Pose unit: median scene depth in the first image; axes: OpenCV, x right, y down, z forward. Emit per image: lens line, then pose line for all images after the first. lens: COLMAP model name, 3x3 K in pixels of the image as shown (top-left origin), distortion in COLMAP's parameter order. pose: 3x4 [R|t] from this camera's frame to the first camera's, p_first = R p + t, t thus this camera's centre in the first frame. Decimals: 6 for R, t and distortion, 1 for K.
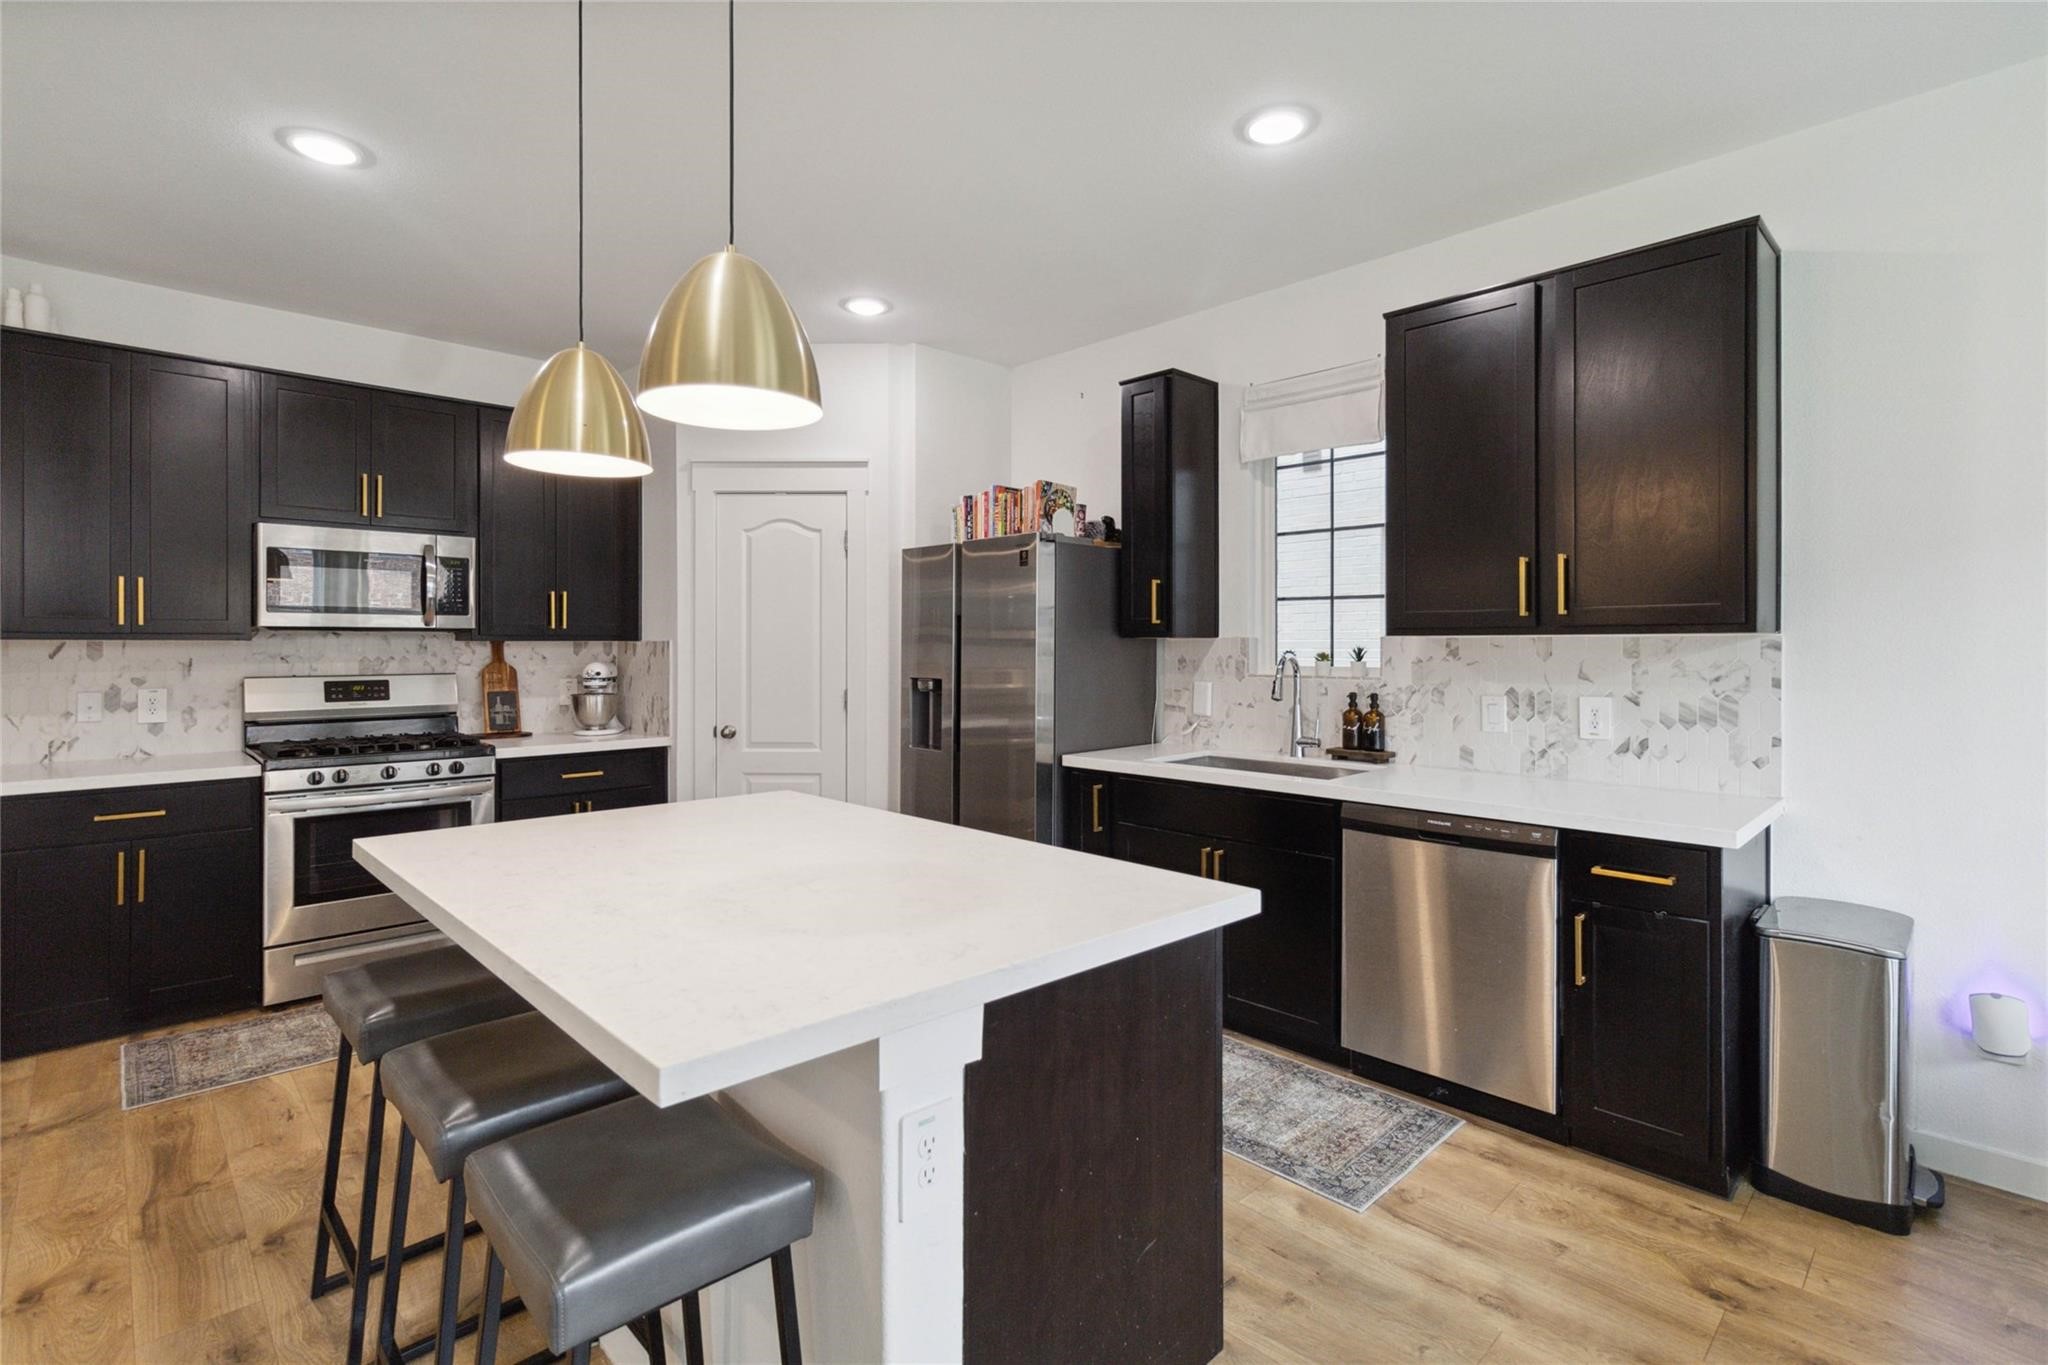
lens RADIAL K [[946.3, 0, 1001.2], [0, 946.3, 639.6], [0, 0, 1]] dist [0.000761, 0.000039]
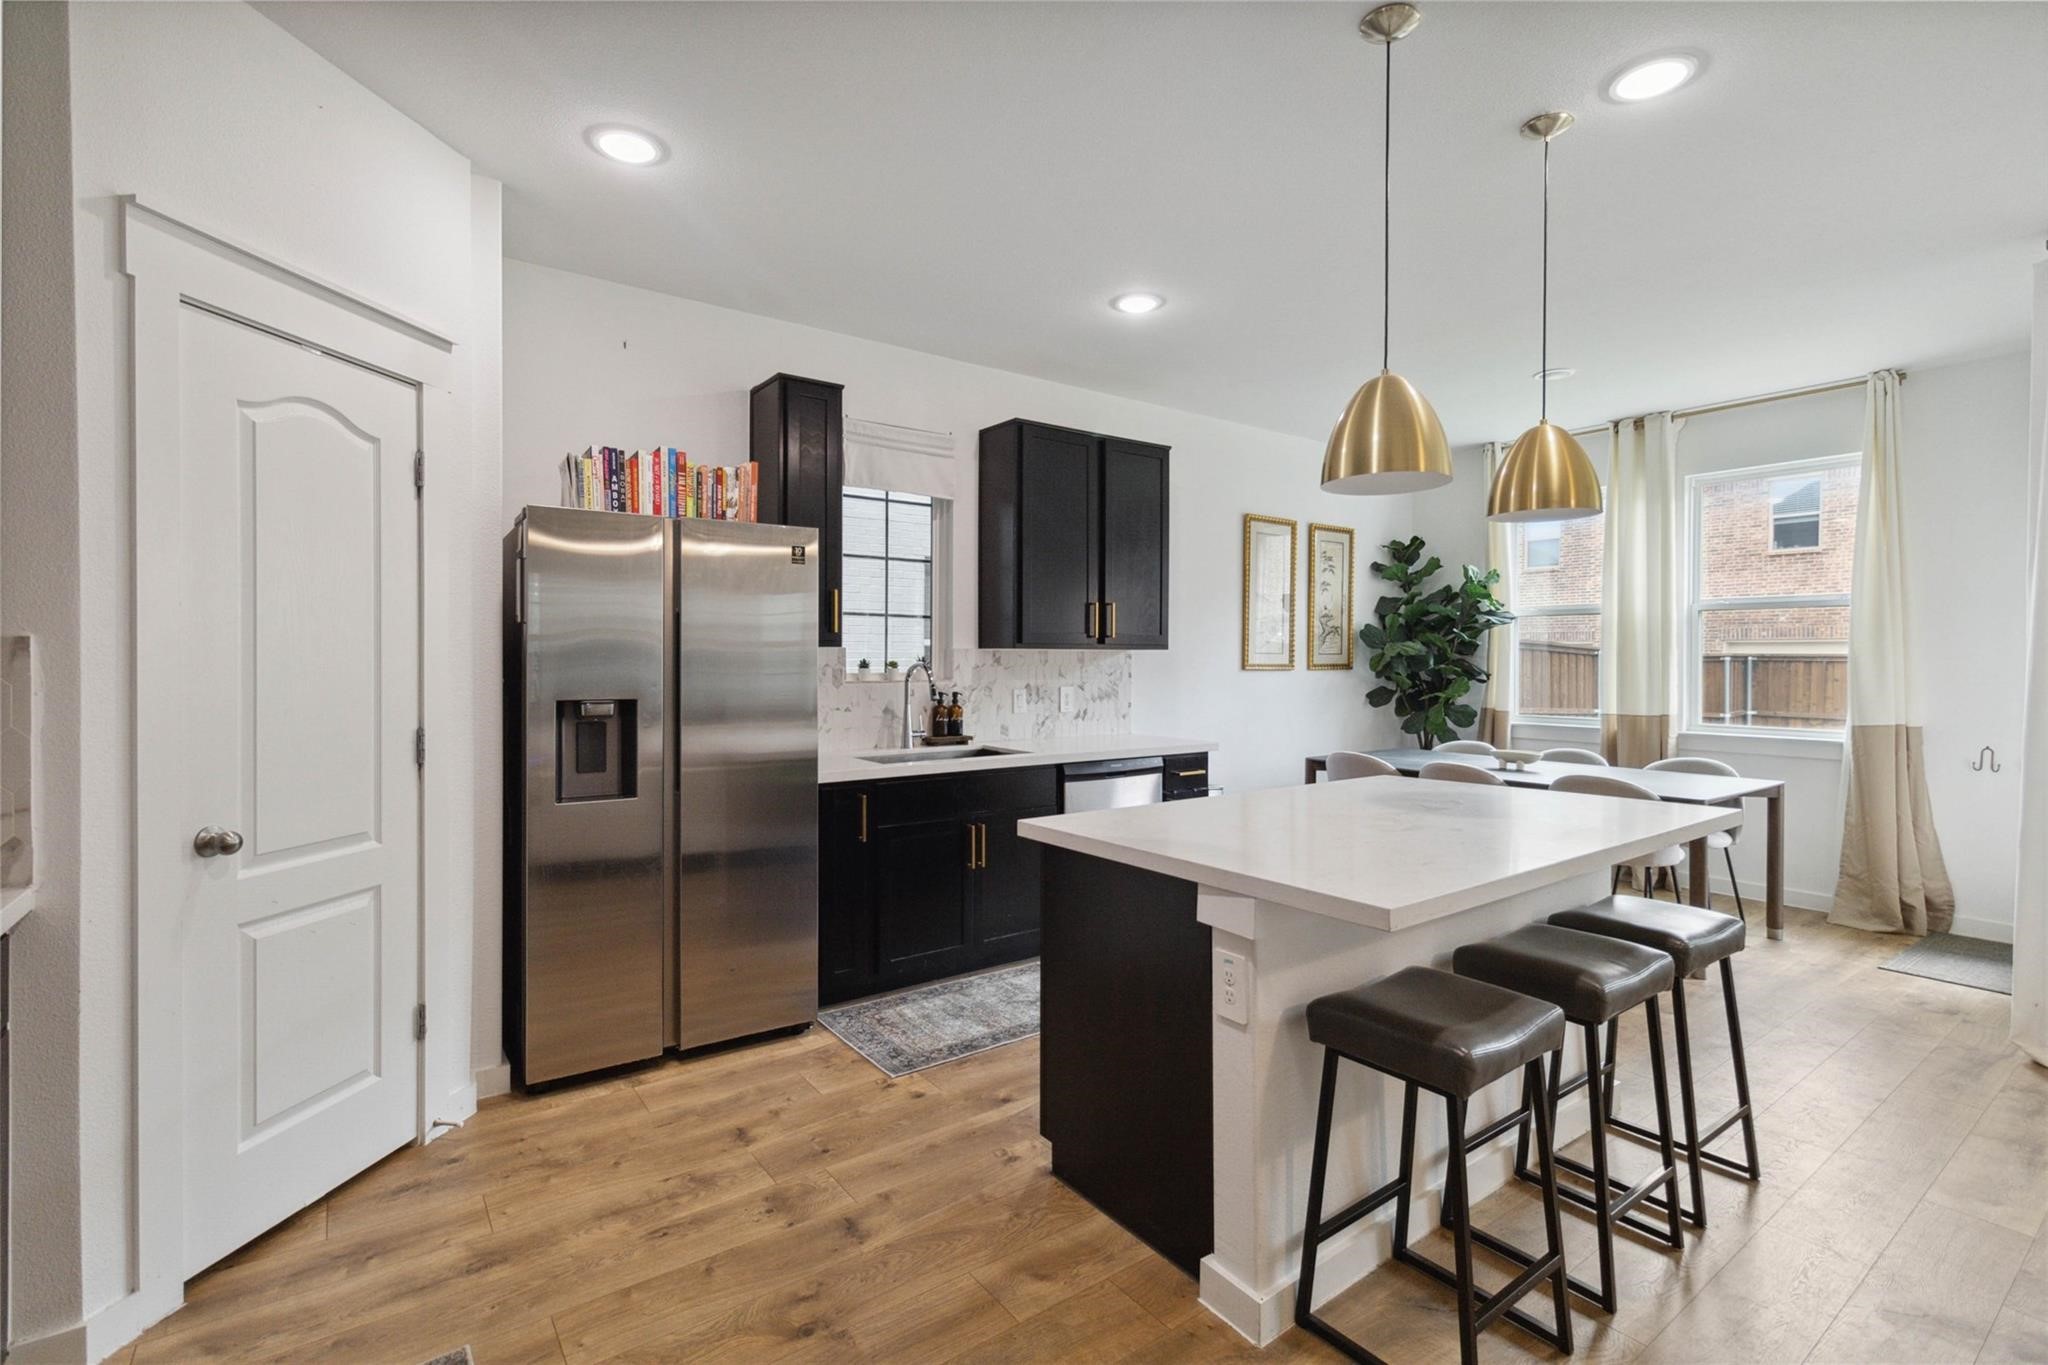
lens RADIAL K [[946.3, 0, 1028.1], [0, 946.3, 679.0], [0, 0, 1]] dist [0.000761, 0.000039]
pose [[0.132896, -0.022658, 0.990871, -0.894156], [-0.009248, 0.999667, 0.024100, 0.006467], [-0.991087, -0.012367, 0.132643, 0.725679]]
